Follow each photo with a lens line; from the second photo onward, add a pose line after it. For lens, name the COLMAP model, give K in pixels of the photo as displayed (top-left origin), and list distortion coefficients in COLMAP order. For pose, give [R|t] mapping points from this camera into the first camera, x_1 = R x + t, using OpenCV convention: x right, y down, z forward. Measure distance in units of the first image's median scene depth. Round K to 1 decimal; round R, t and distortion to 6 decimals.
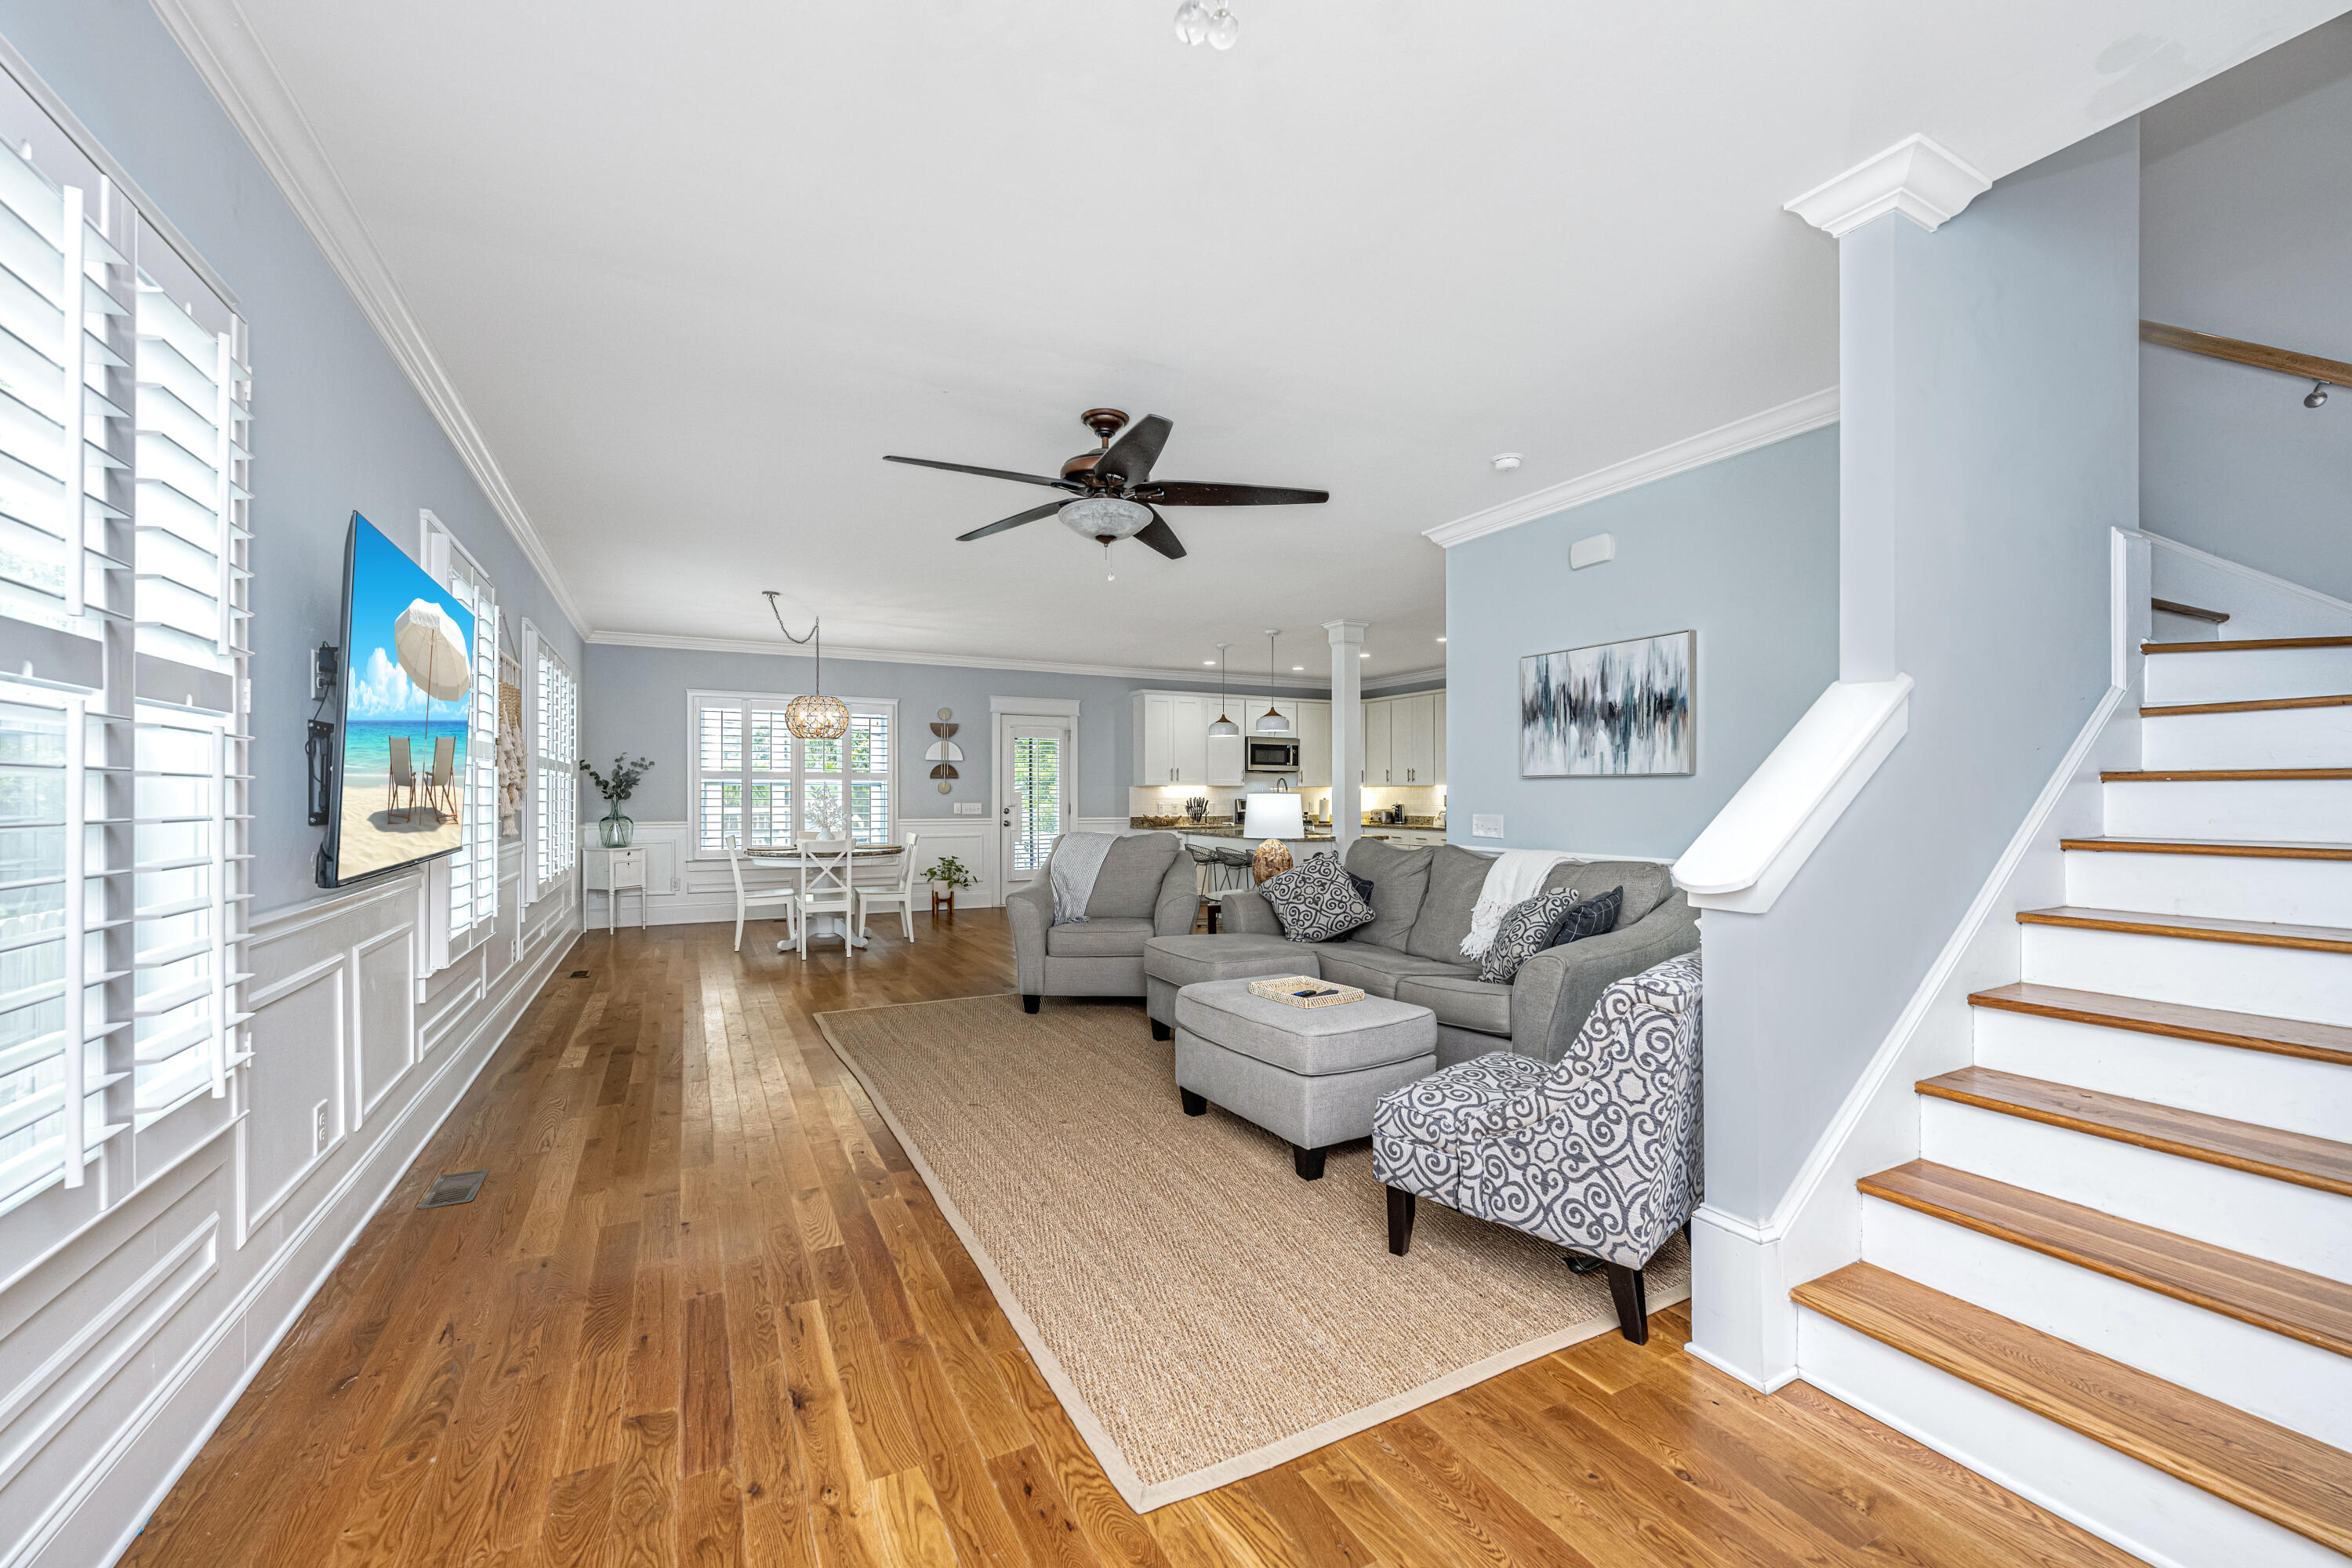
lens RADIAL K [[965.3, 0, 1162.1], [0, 965.3, 790.8], [0, 0, 1]] dist [-0.000780, -0.000077]
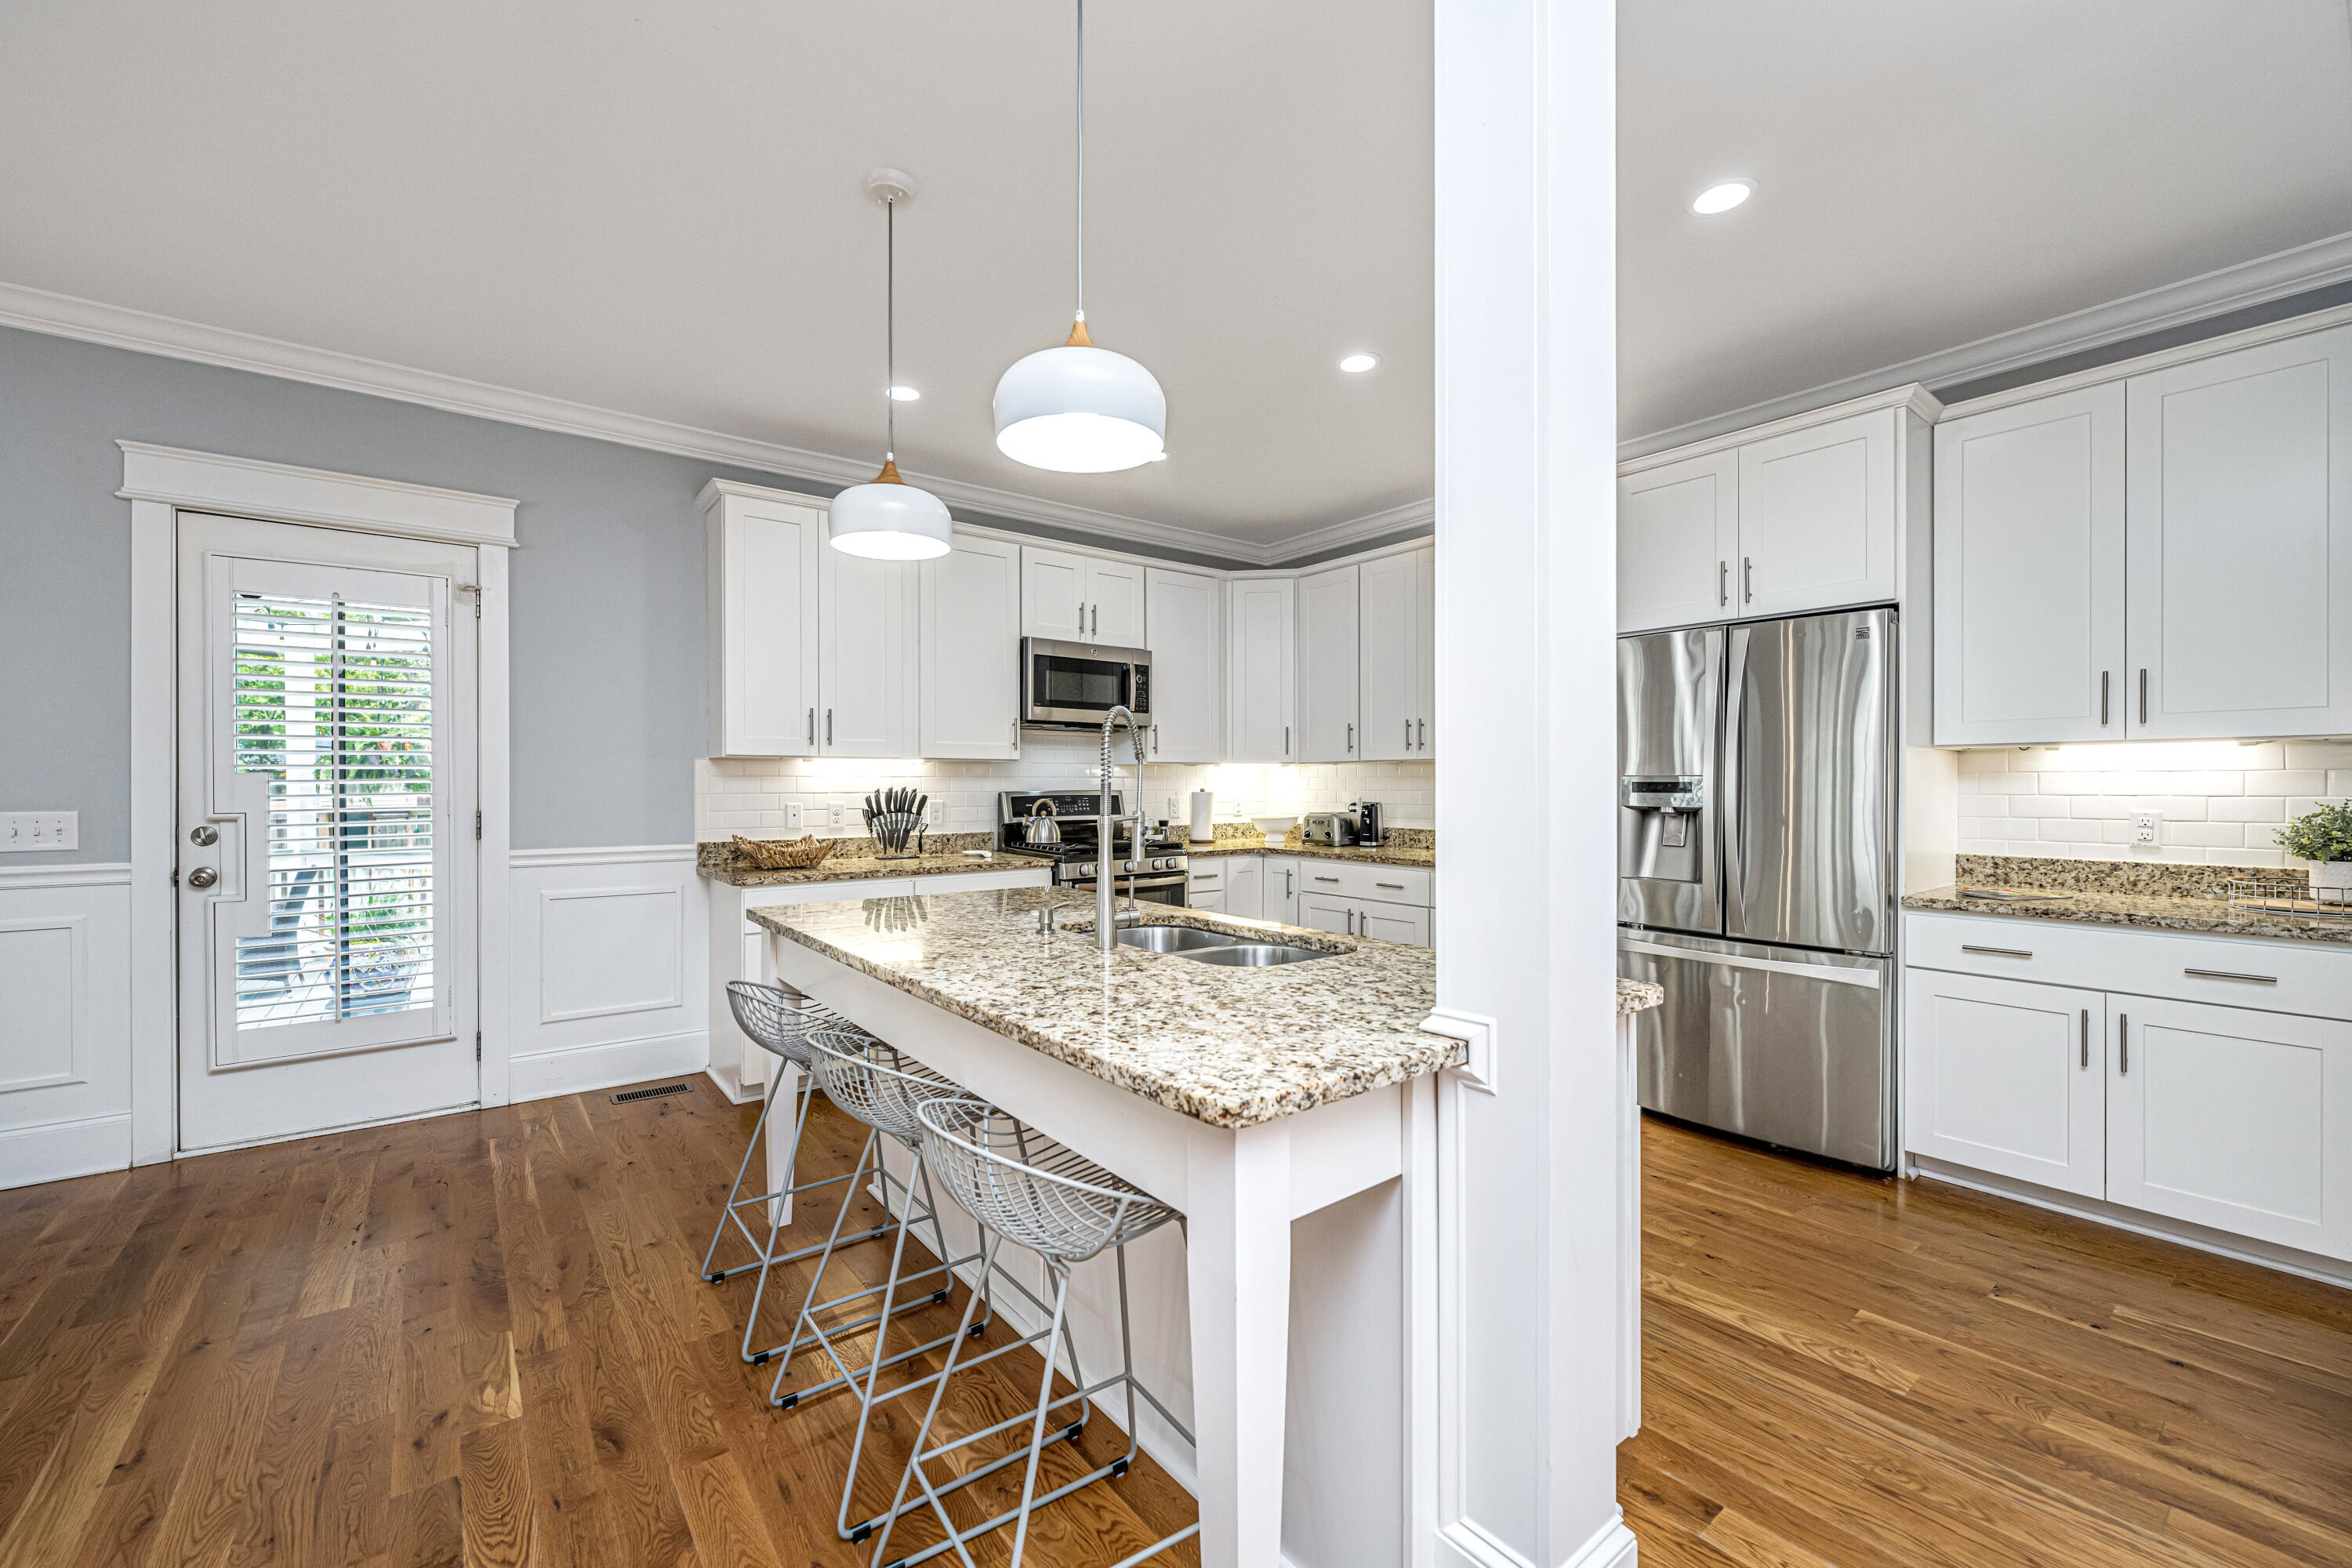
lens RADIAL K [[965.3, 0, 1162.1], [0, 965.3, 790.8], [0, 0, 1]] dist [-0.000780, -0.000077]
pose [[0.983743, -0.002665, 0.179560, 0.140857], [0.000436, 0.999922, 0.012453, 0.006086], [-0.179579, -0.012173, 0.983668, 1.161587]]
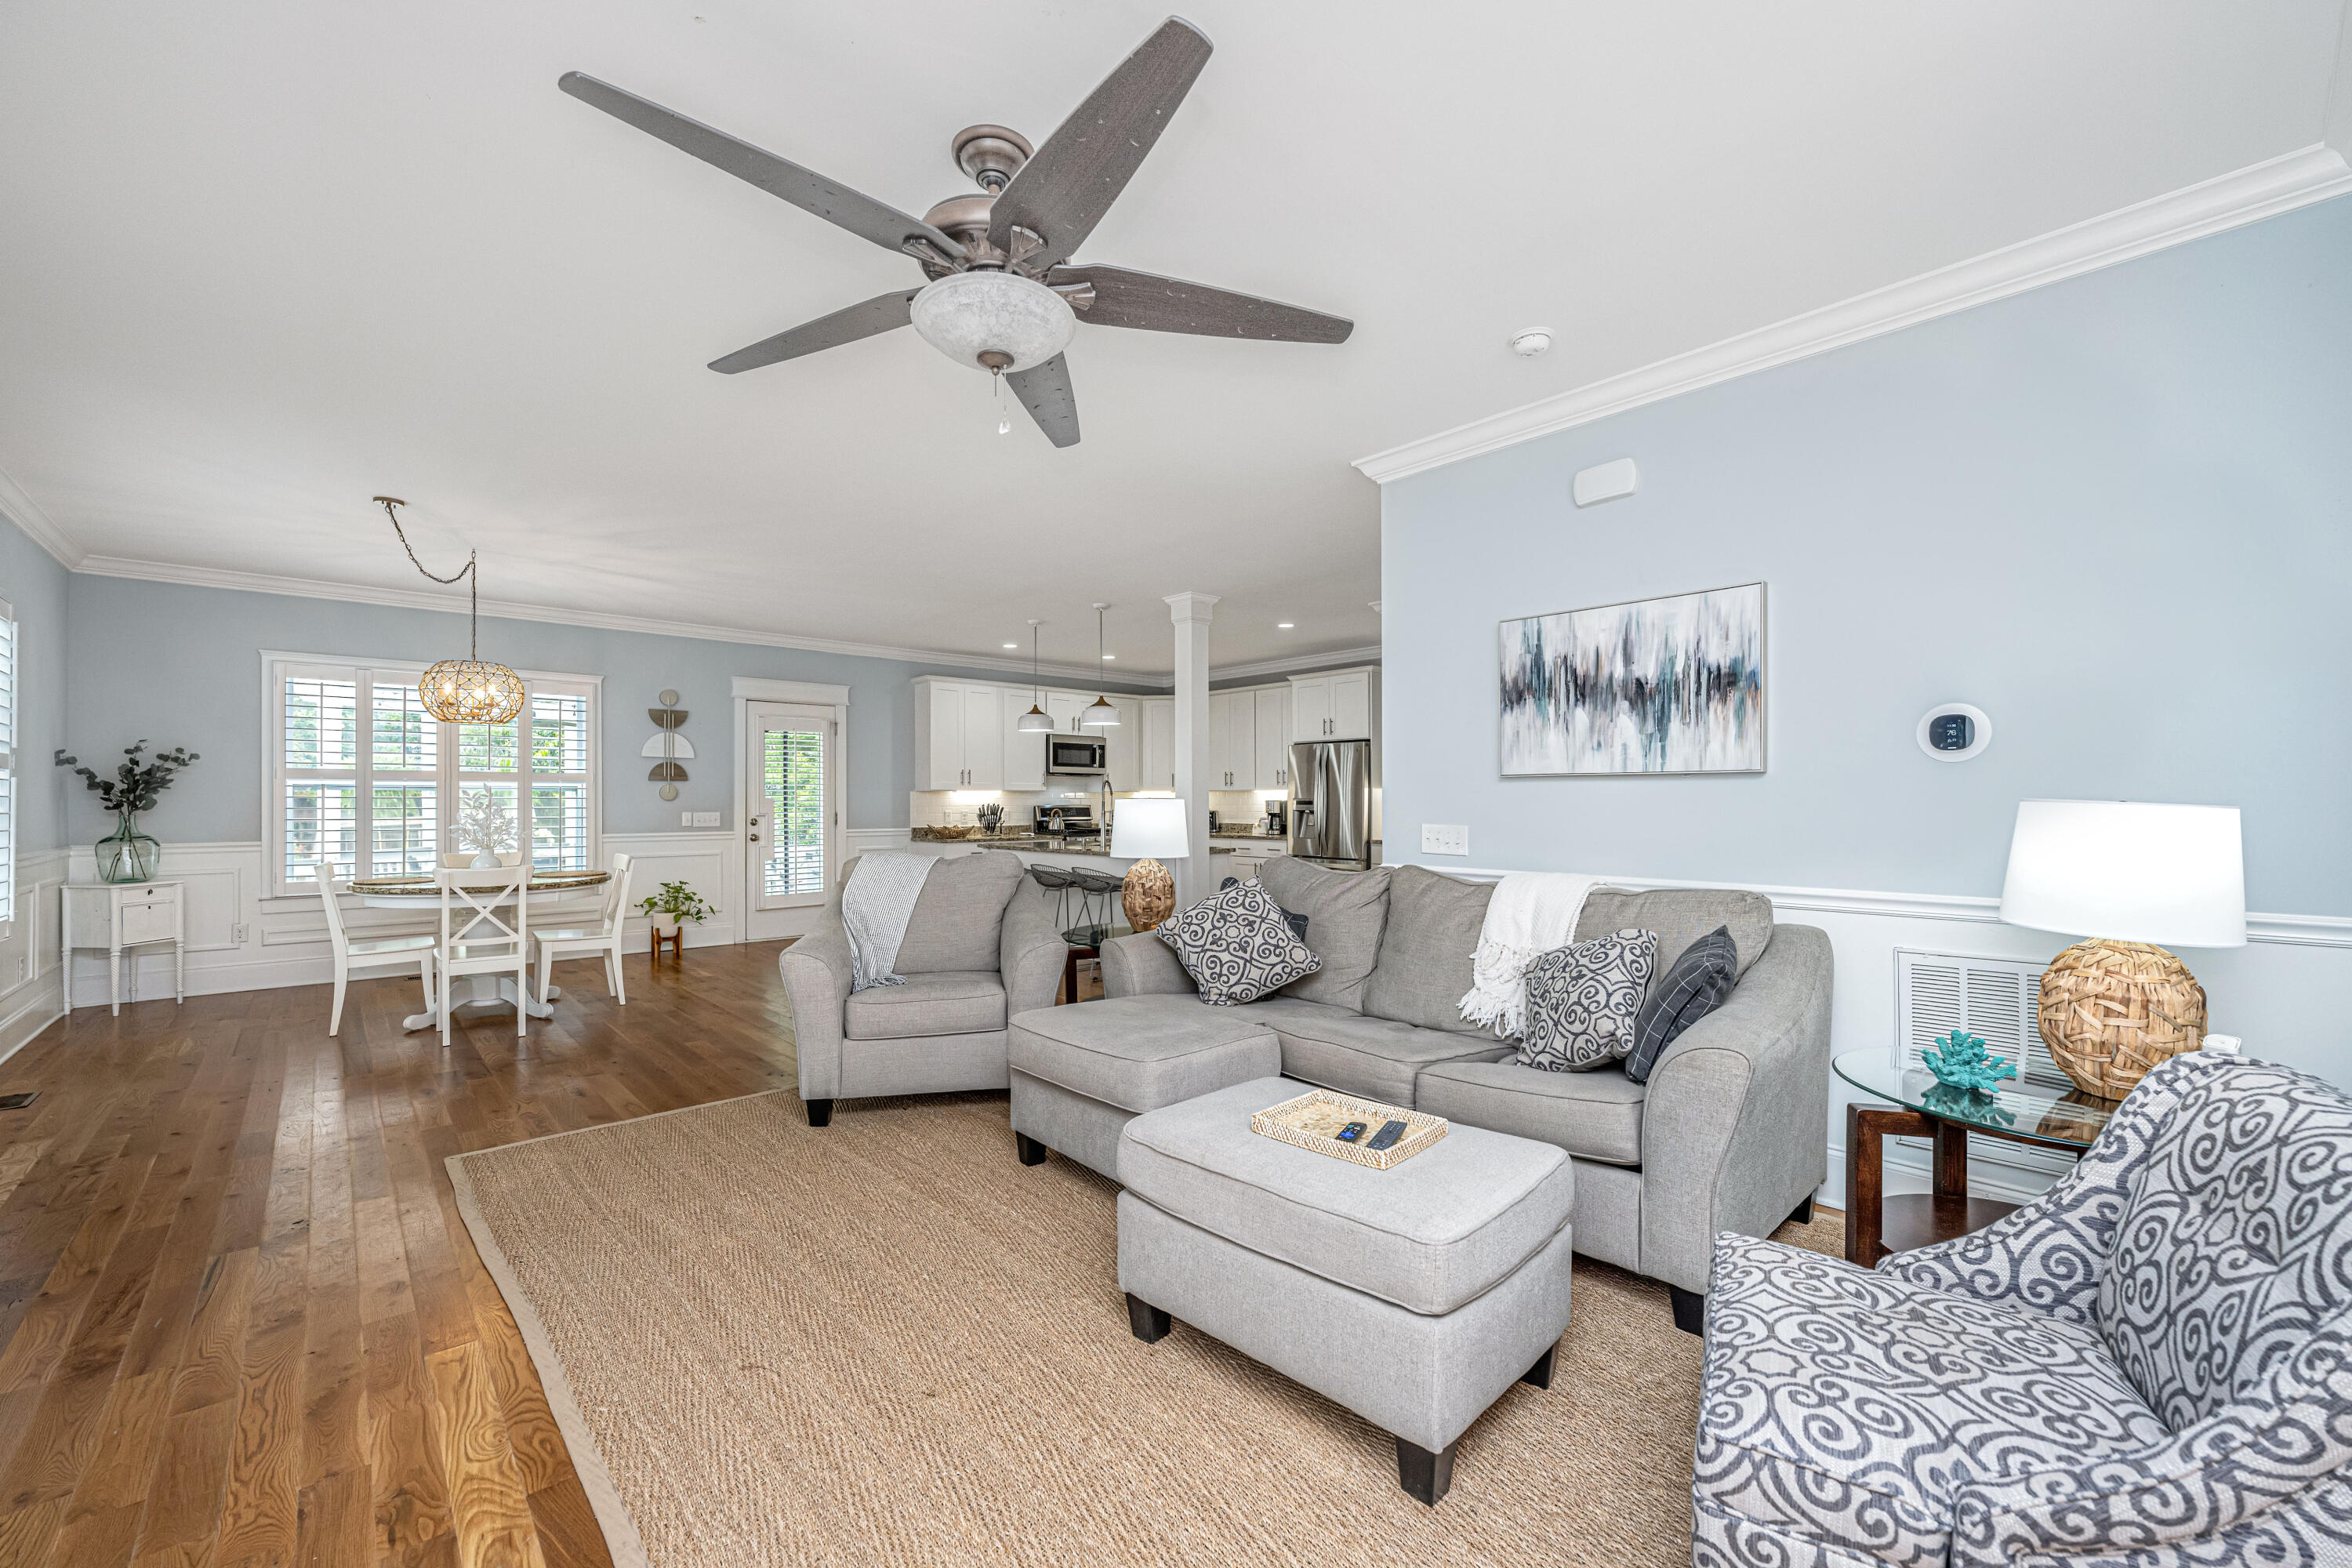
lens RADIAL K [[965.3, 0, 1162.1], [0, 965.3, 790.8], [0, 0, 1]] dist [-0.000780, -0.000077]
pose [[0.967042, -0.000096, 0.254619, -0.068014], [0.001735, 0.999979, -0.006213, 0.001333], [-0.254613, 0.006450, 0.967022, 0.256625]]
